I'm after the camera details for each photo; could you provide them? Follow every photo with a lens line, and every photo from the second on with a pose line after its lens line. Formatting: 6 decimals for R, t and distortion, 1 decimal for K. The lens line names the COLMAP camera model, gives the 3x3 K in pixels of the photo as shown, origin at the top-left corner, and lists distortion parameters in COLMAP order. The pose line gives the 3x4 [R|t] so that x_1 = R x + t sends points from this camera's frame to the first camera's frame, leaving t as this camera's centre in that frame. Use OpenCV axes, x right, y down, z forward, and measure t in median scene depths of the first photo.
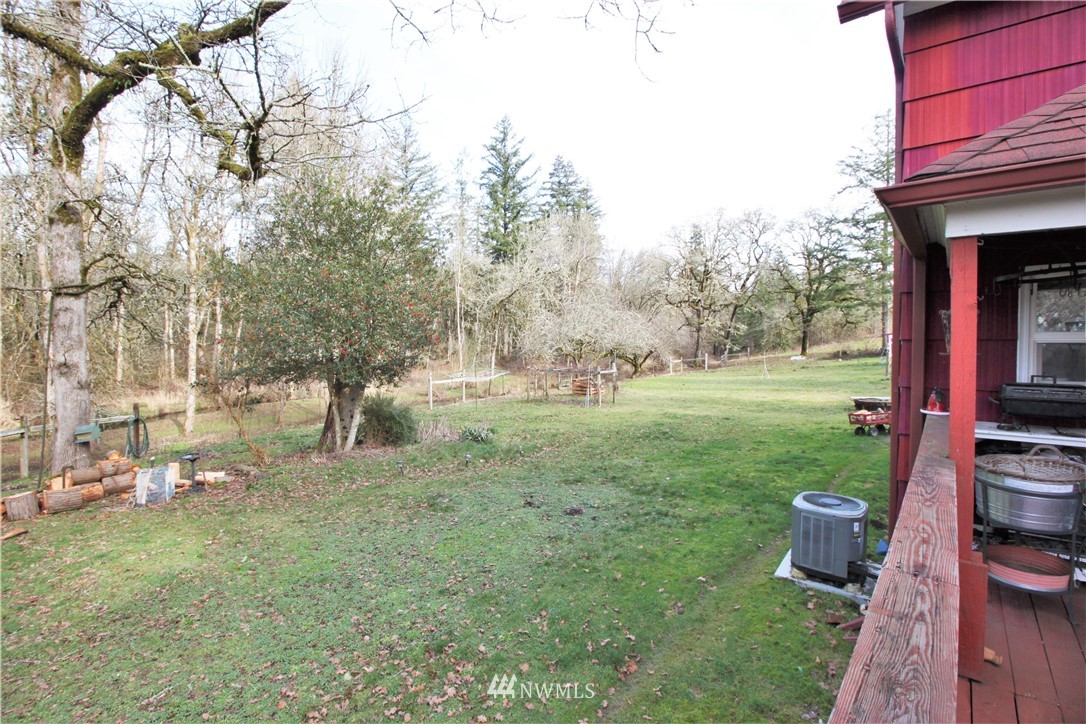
lens RADIAL K [[500.8, 0, 536.7], [0, 500.8, 354.0], [0, 0, 1]] dist [0.003856, -0.013930]
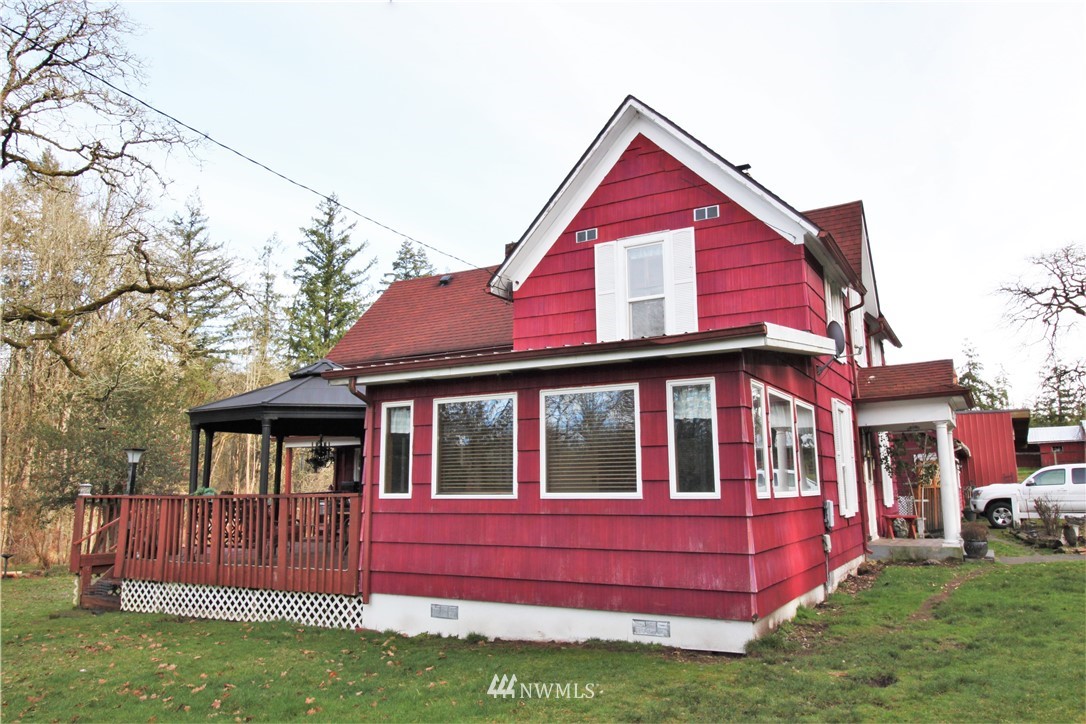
lens RADIAL K [[787.0, 0, 543.0], [0, 787.0, 362.0], [0, 0, 1]] dist [0.030038, 0.000270]
pose [[0.984575, 0.022486, 0.173514, 0.053061], [0.010211, 0.982632, -0.185282, 0.010735], [-0.174666, 0.184195, 0.967245, -0.194104]]
